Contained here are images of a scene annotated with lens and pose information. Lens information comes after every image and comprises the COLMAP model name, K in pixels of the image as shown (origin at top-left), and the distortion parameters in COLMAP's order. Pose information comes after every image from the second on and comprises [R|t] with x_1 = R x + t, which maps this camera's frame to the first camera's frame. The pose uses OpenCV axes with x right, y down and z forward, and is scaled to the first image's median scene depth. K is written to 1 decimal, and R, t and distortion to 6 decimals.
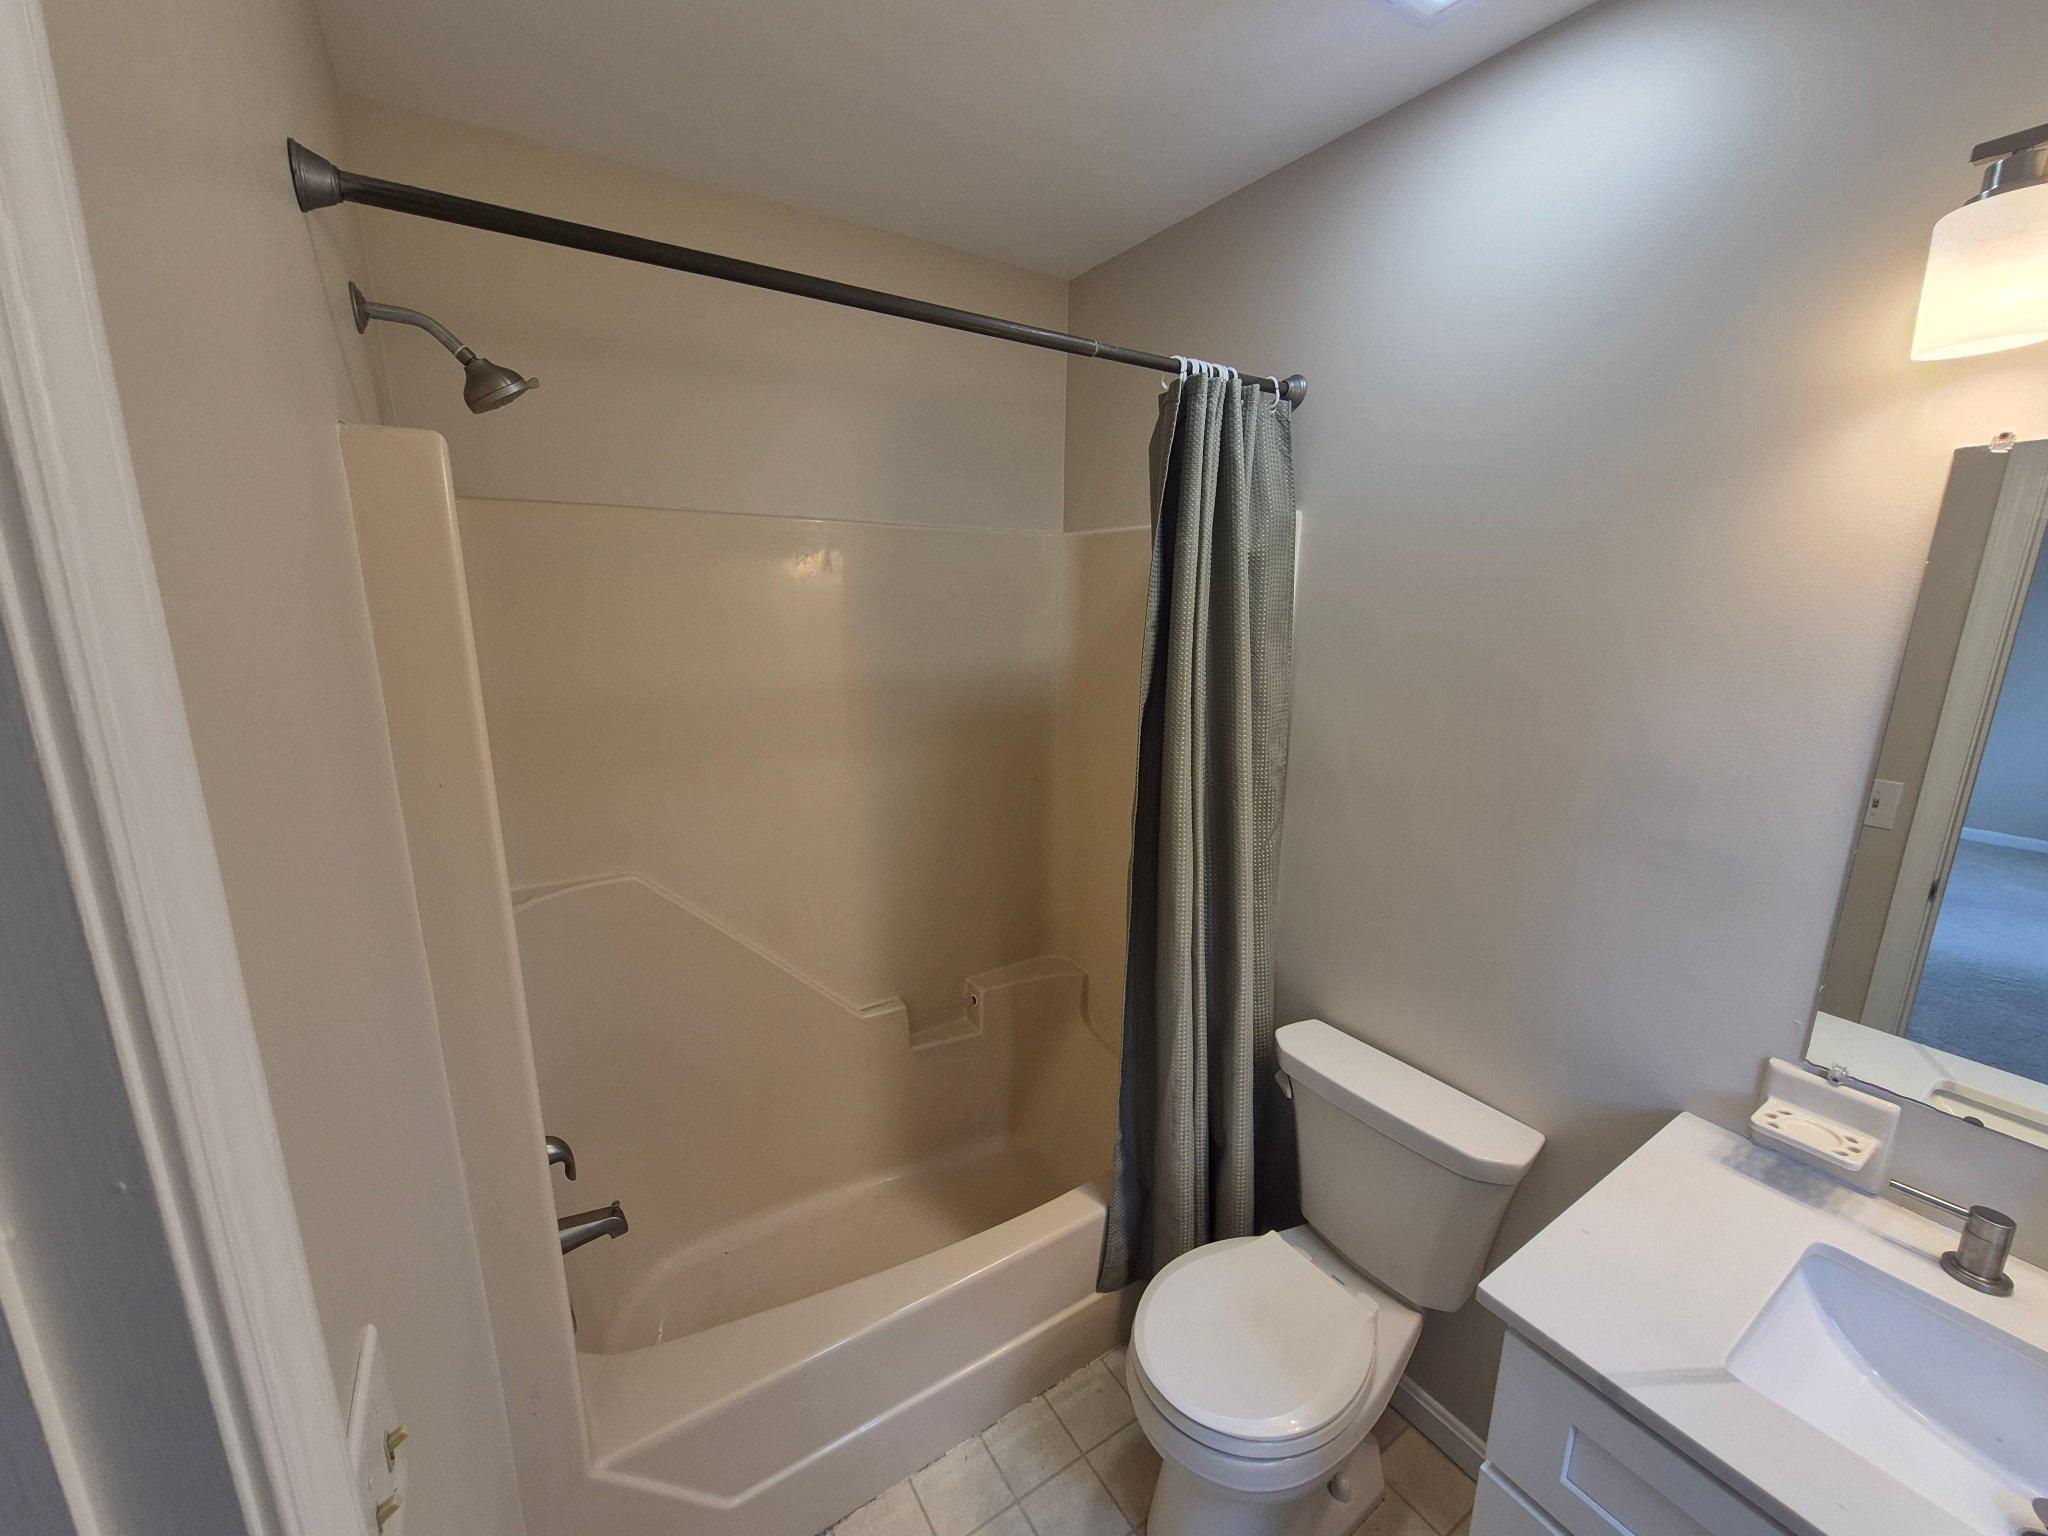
lens RADIAL K [[806.2, 0, 1029.8], [0, 806.2, 771.1], [0, 0, 1]] dist [0.000742, -0.000944]
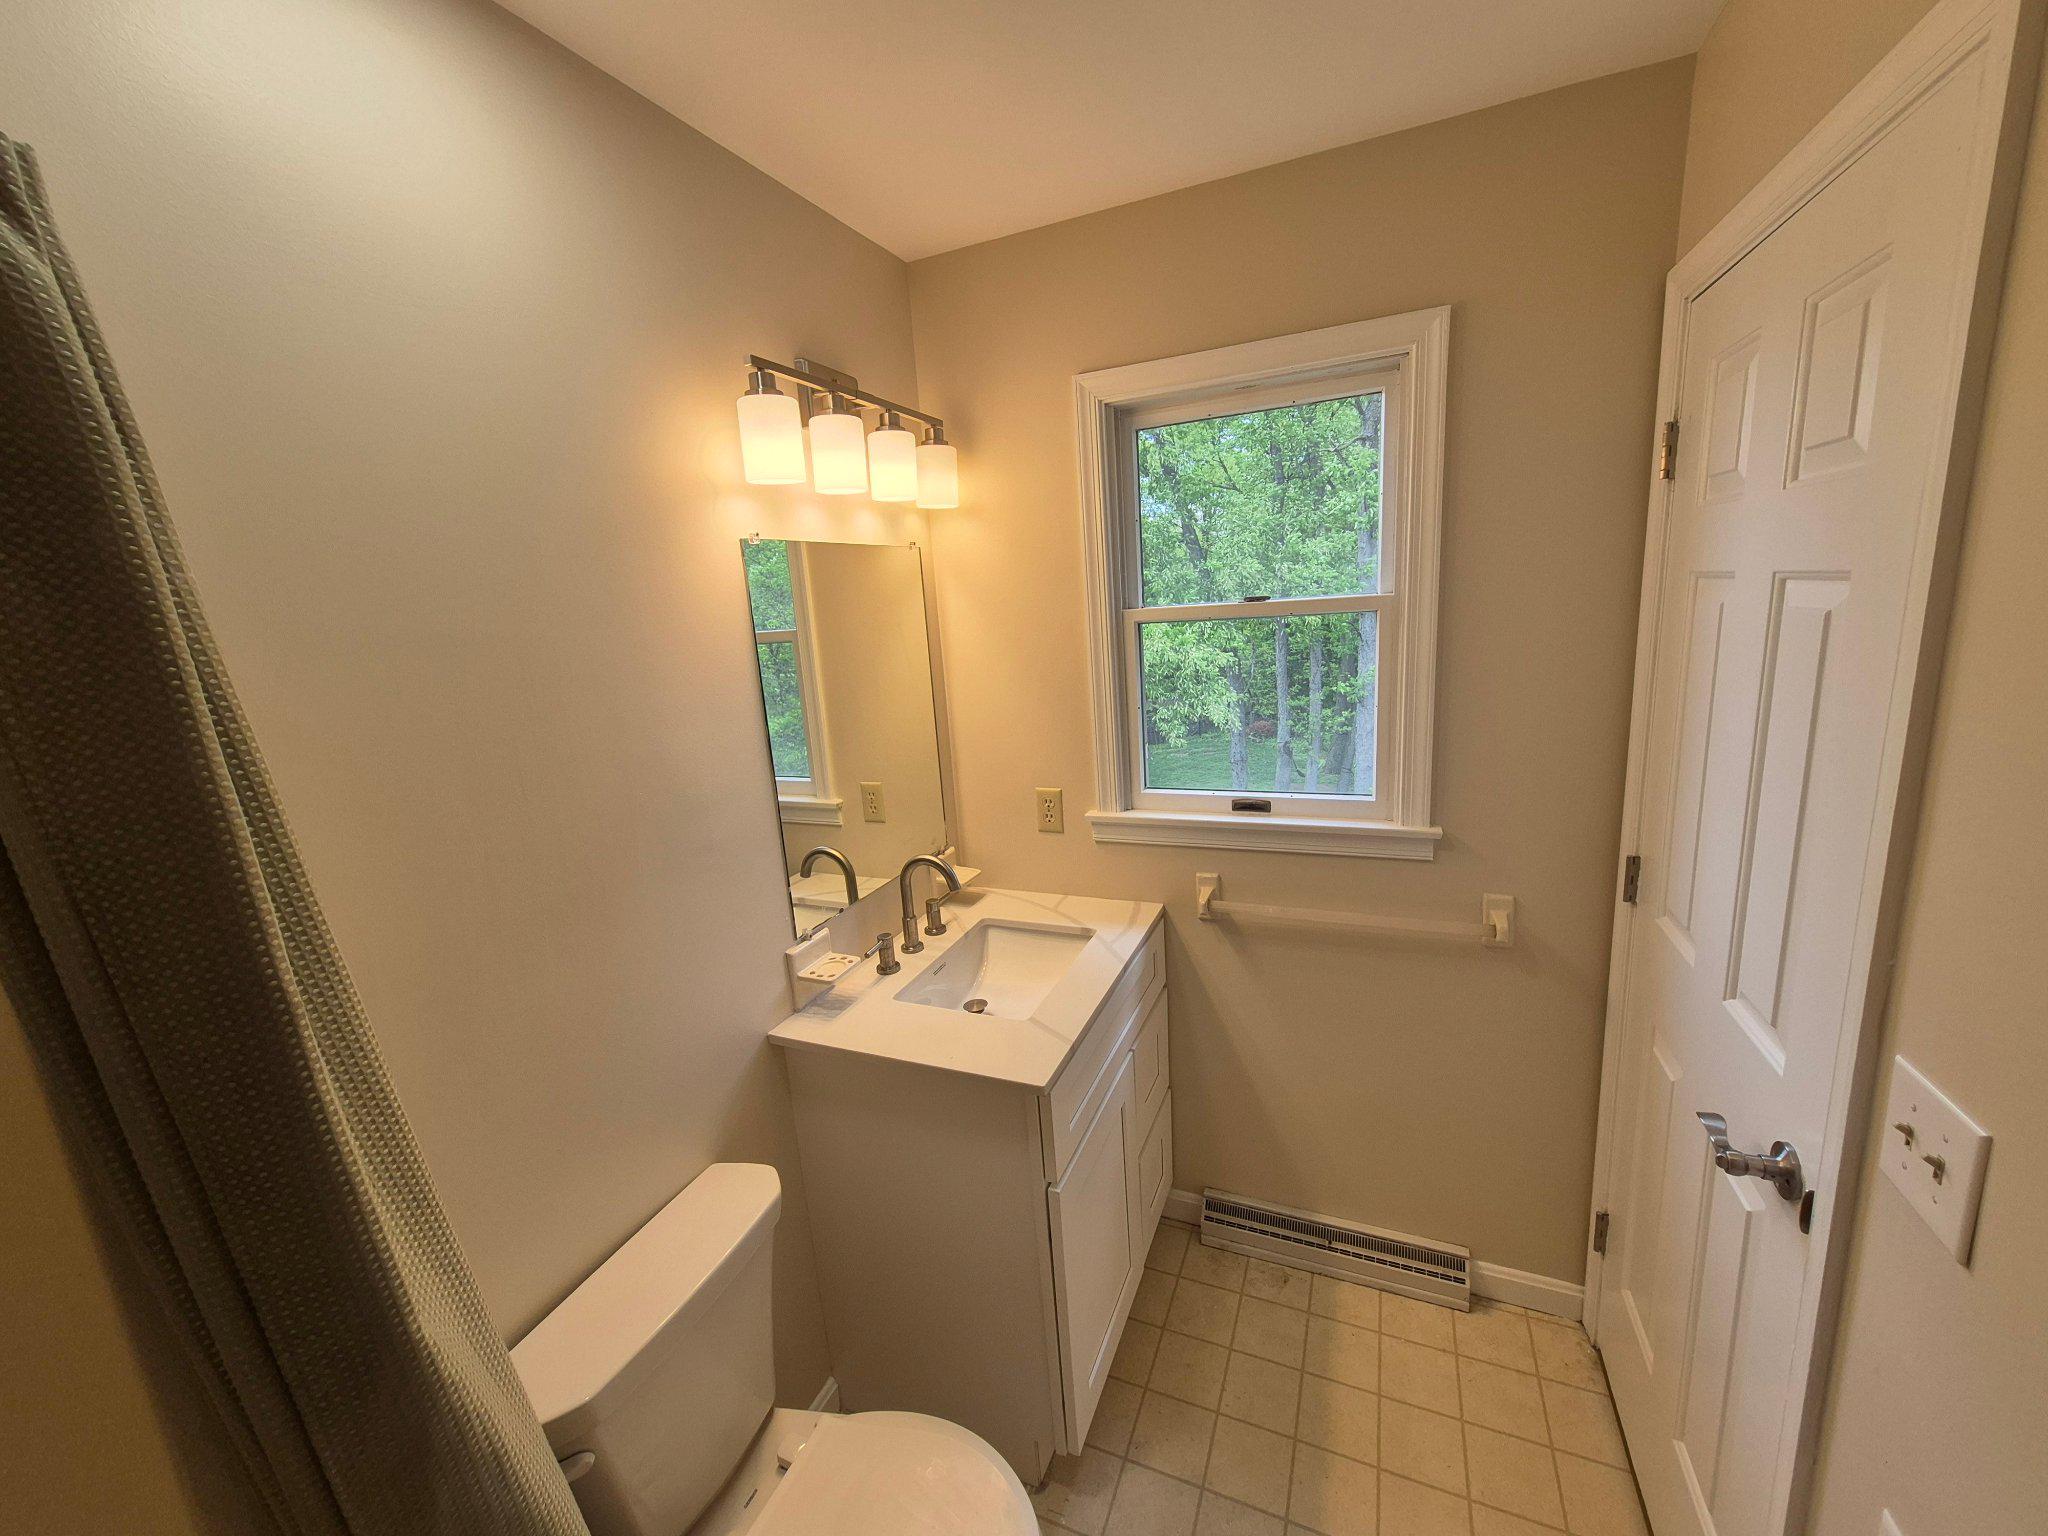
lens RADIAL K [[806.2, 0, 1029.8], [0, 806.2, 771.1], [0, 0, 1]] dist [0.000742, -0.000944]
pose [[-0.553447, -0.143771, 0.820382, -0.474261], [0.244725, 0.913439, 0.325176, -0.315665], [-0.796119, 0.380736, -0.470356, 1.289836]]
